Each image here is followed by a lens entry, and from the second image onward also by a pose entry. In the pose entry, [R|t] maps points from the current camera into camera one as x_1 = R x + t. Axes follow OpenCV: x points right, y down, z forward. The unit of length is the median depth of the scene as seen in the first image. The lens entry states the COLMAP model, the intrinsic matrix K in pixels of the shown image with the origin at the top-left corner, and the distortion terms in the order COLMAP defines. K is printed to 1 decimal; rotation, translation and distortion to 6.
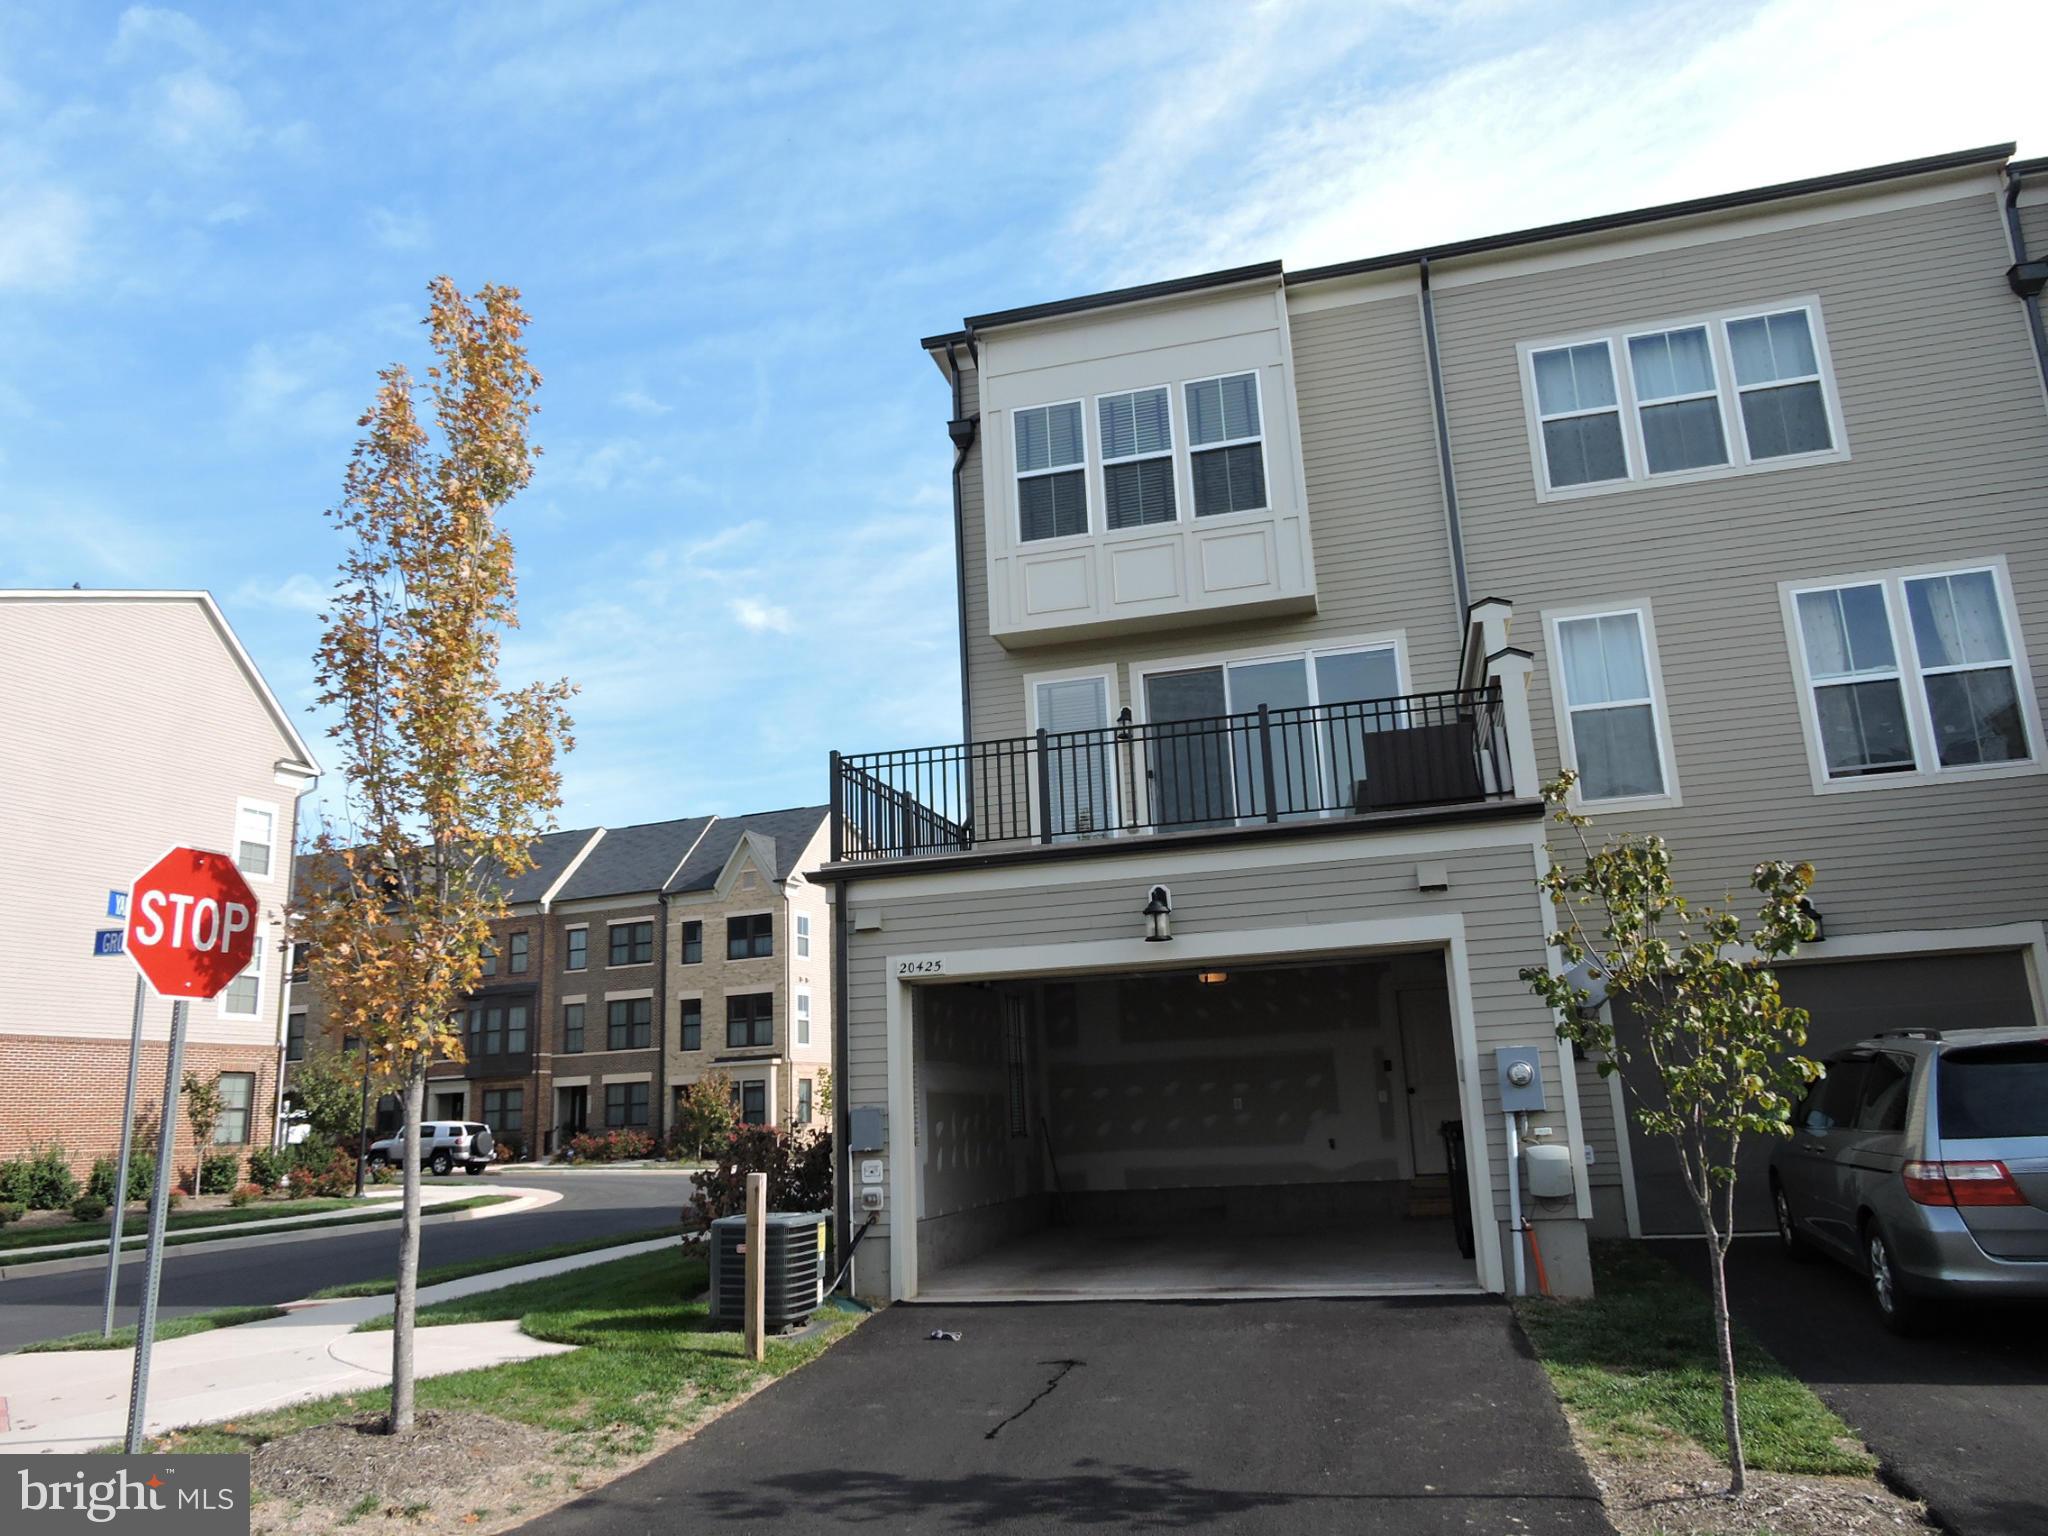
lens RADIAL K [[1443.2, 0, 1024.0], [0, 1443.2, 768.0], [0, 0, 1]] dist [-0.006422, 0.002750]
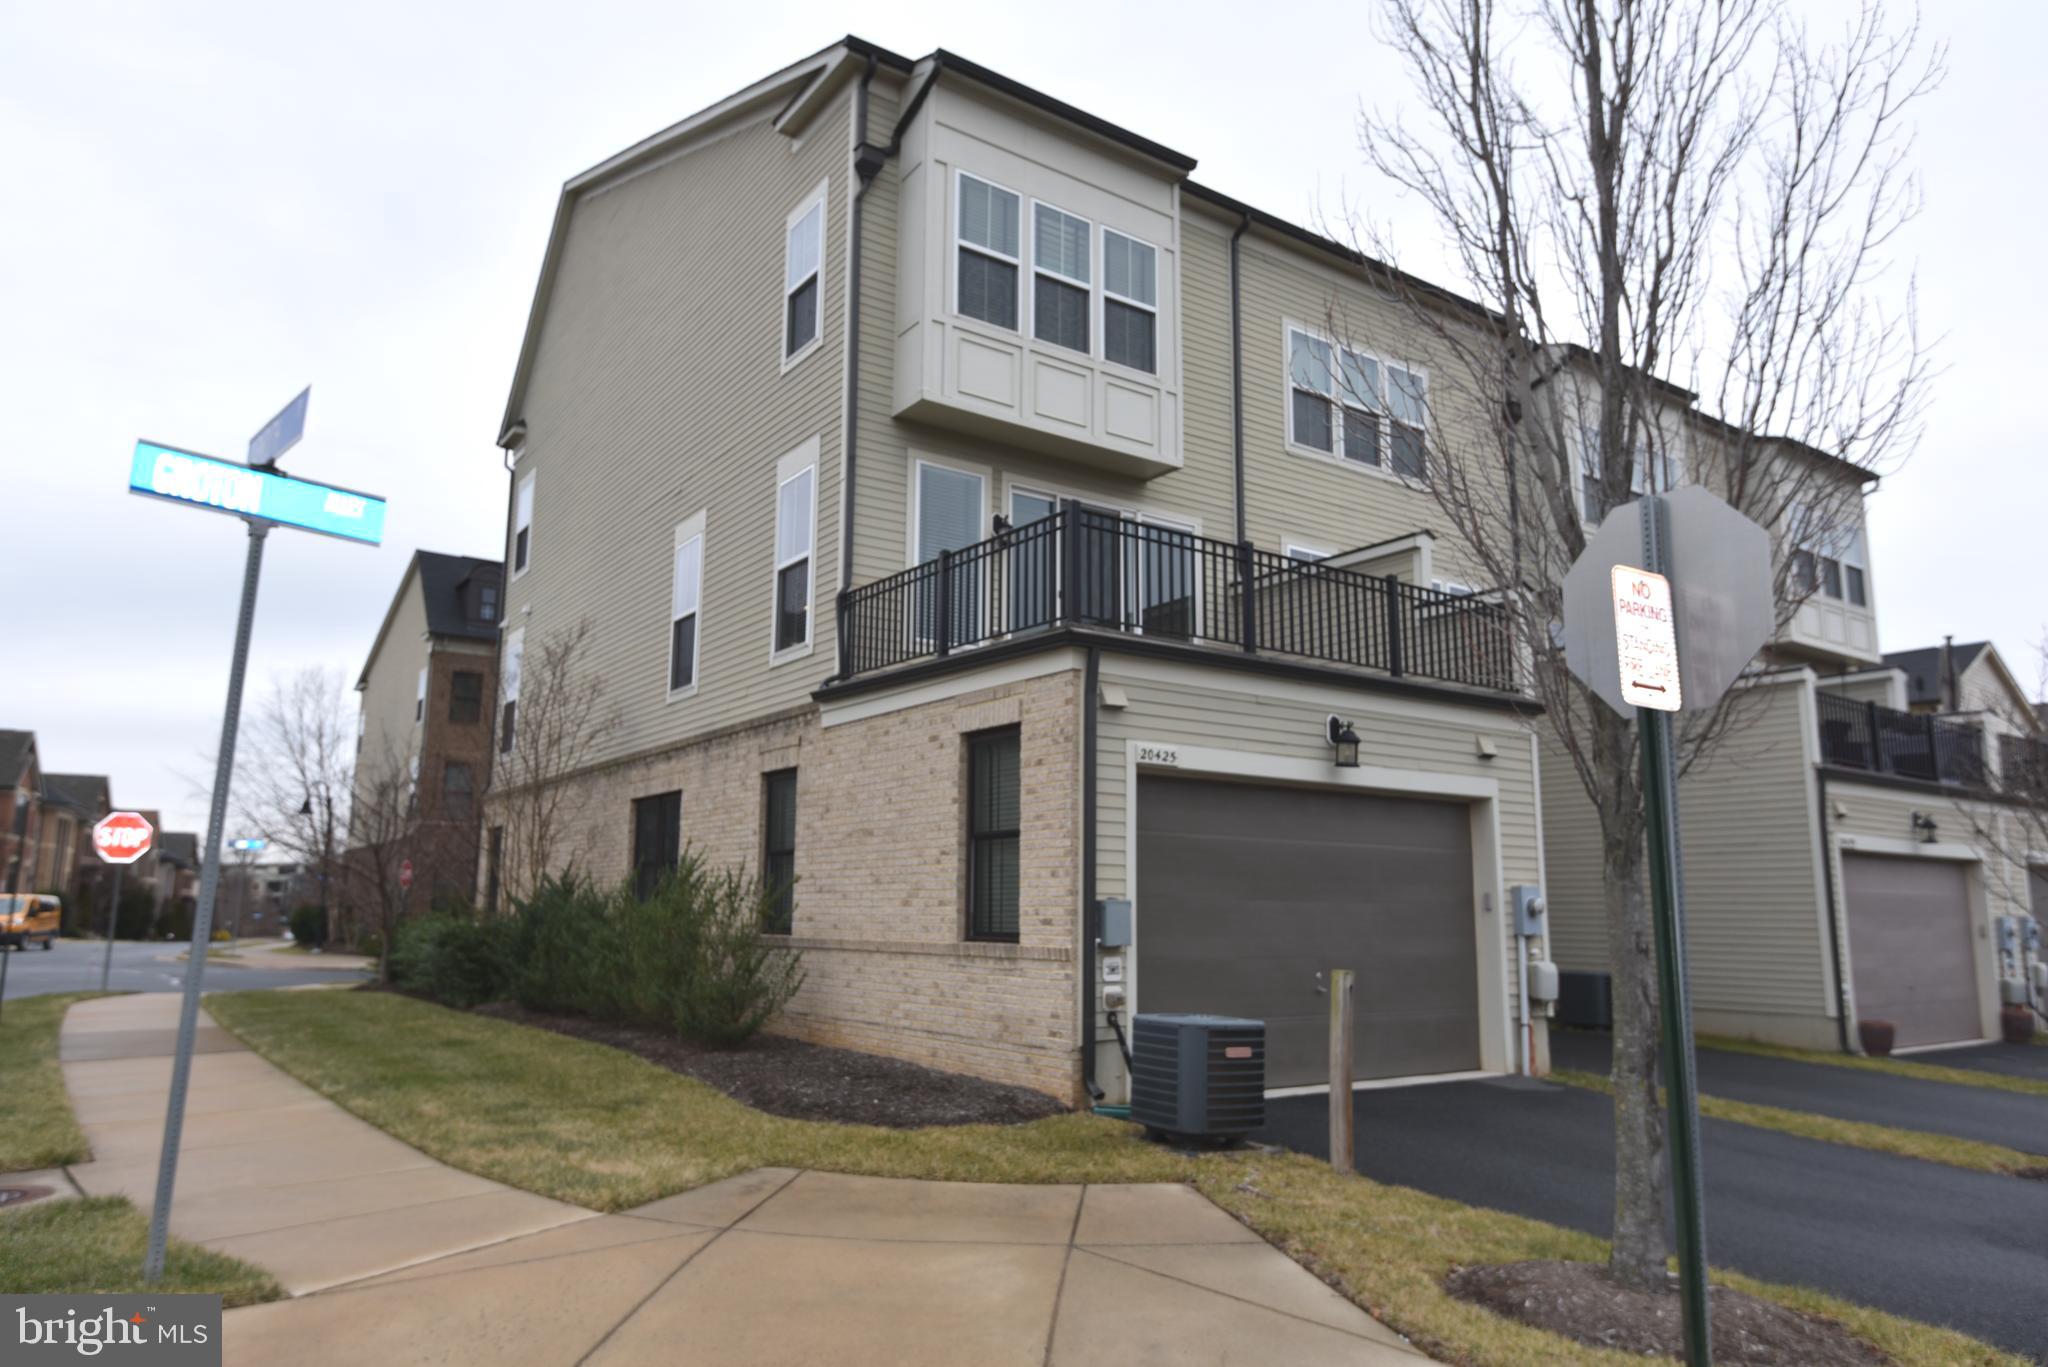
lens RADIAL K [[1322.7, 0, 1024.0], [0, 1322.7, 683.5], [0, 0, 1]] dist [0.051019, -0.000045]
pose [[0.648921, 0.180980, 0.739018, -0.595296], [-0.215025, 0.975326, -0.050041, 0.117840], [-0.729839, -0.126435, 0.671825, 0.373353]]
